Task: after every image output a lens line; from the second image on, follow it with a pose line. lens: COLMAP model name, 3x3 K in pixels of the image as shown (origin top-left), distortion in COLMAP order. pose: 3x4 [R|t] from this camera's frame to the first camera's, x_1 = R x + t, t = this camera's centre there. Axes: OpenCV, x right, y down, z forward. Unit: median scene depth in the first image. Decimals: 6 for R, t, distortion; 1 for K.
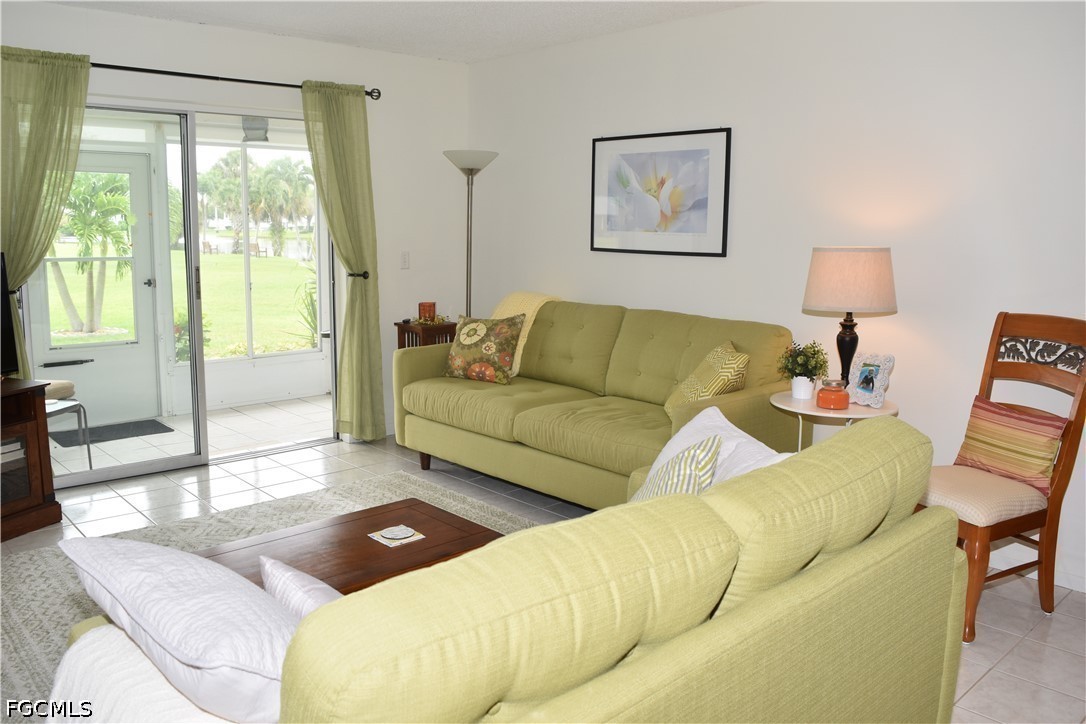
lens RADIAL K [[897.4, 0, 543.0], [0, 897.4, 362.0], [0, 0, 1]] dist [-0.016015, 0.002367]
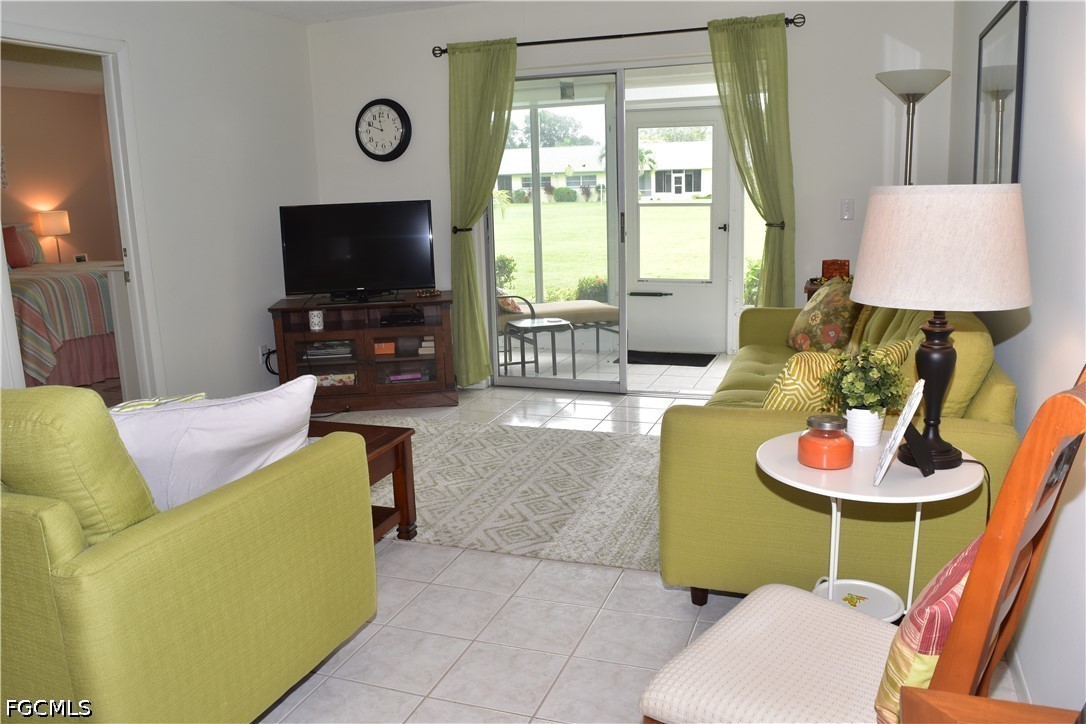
lens RADIAL K [[897.4, 0, 543.0], [0, 897.4, 362.0], [0, 0, 1]] dist [-0.016015, 0.002367]
pose [[0.483126, 0.156718, -0.861411, 0.515929], [-0.103368, 0.987179, 0.121625, -0.047851], [0.869427, 0.030282, 0.493132, 0.362116]]
